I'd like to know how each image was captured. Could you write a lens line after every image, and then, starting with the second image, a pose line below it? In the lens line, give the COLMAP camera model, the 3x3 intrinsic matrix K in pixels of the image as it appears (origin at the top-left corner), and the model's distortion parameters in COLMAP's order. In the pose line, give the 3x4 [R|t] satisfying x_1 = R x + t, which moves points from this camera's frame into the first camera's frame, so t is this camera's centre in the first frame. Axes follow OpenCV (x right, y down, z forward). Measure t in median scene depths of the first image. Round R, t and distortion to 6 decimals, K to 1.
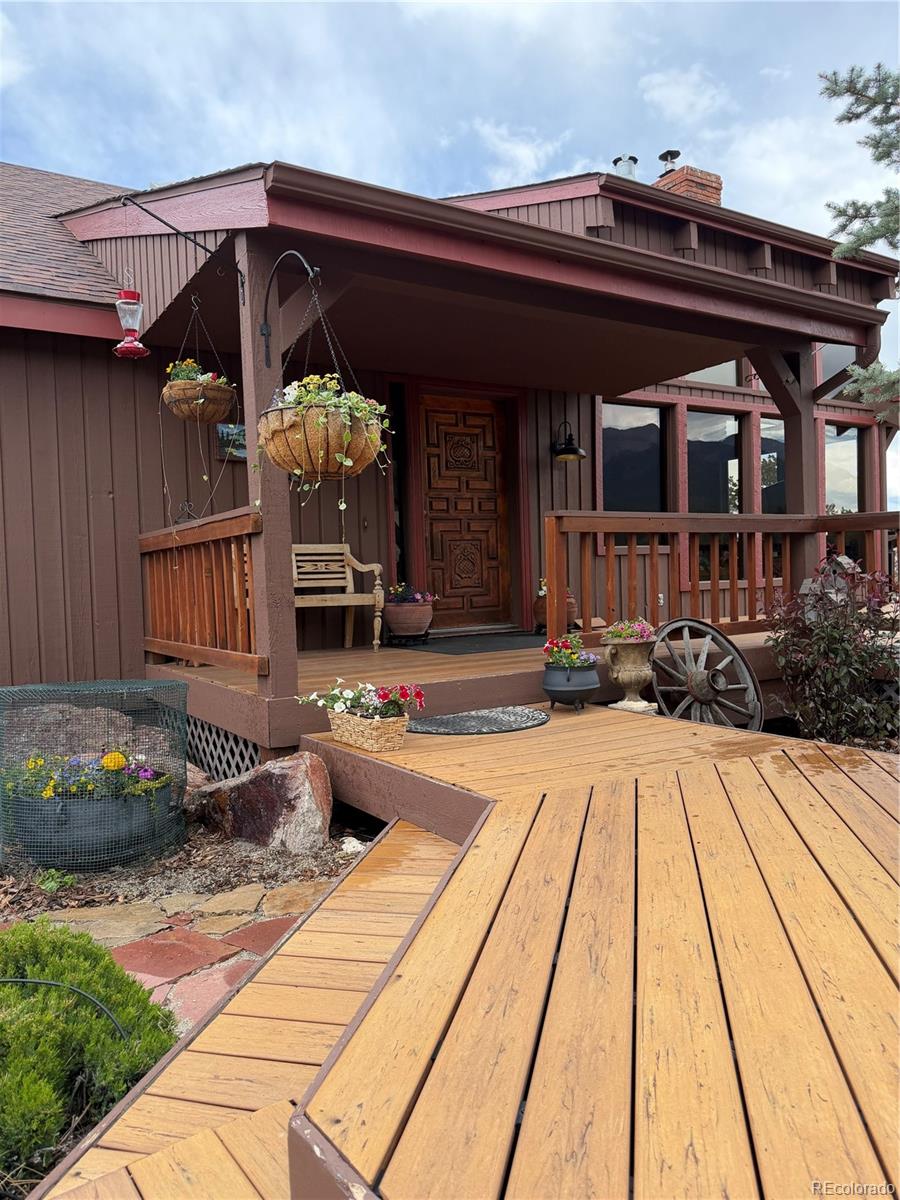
lens RADIAL K [[846.3, 0, 450.0], [0, 846.3, 600.0], [0, 0, 1]] dist [0.032956, -0.054133]
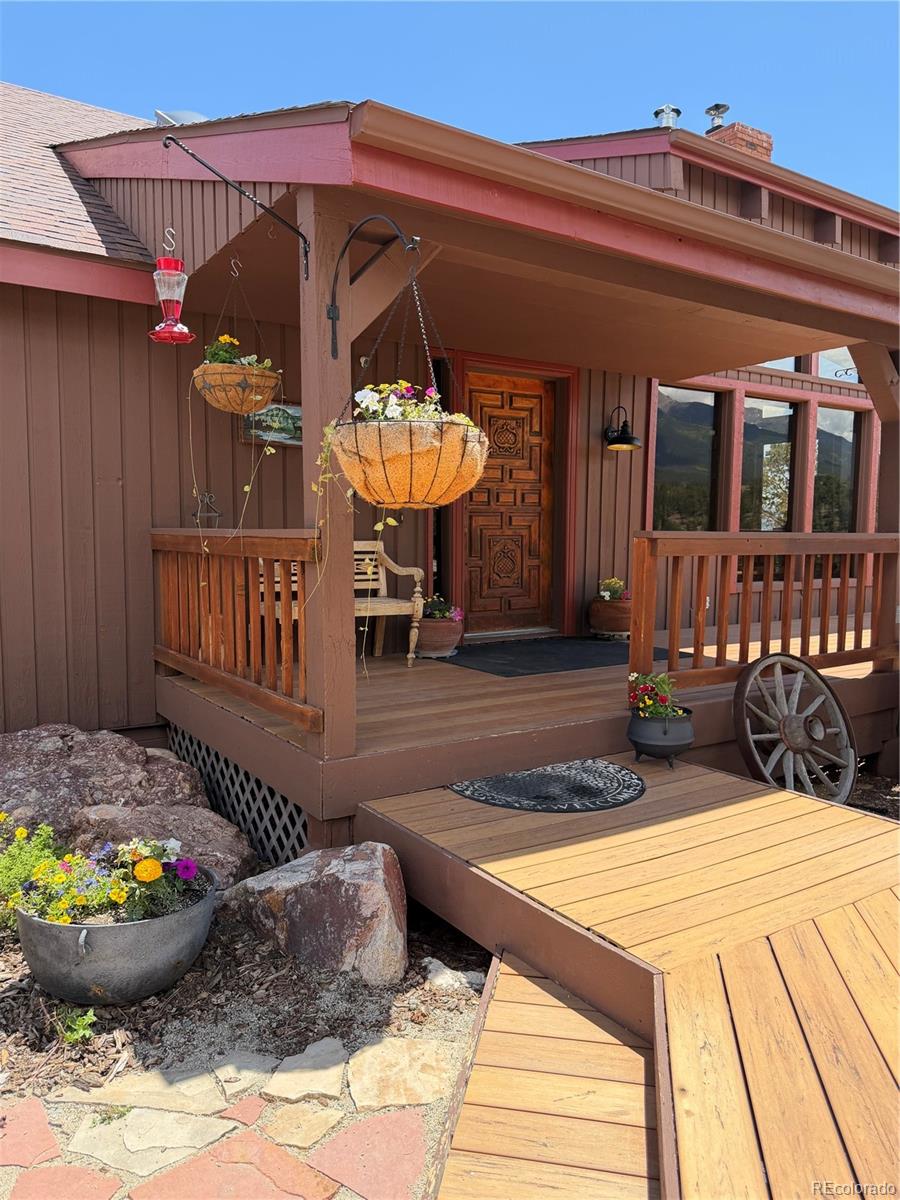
lens RADIAL K [[857.4, 0, 450.0], [0, 857.4, 600.0], [0, 0, 1]] dist [-0.001633, 0.003971]
pose [[0.999060, 0.038152, 0.020602, -0.071901], [-0.039133, 0.998007, 0.049508, -0.056598], [-0.018672, -0.050268, 0.998561, 0.106930]]
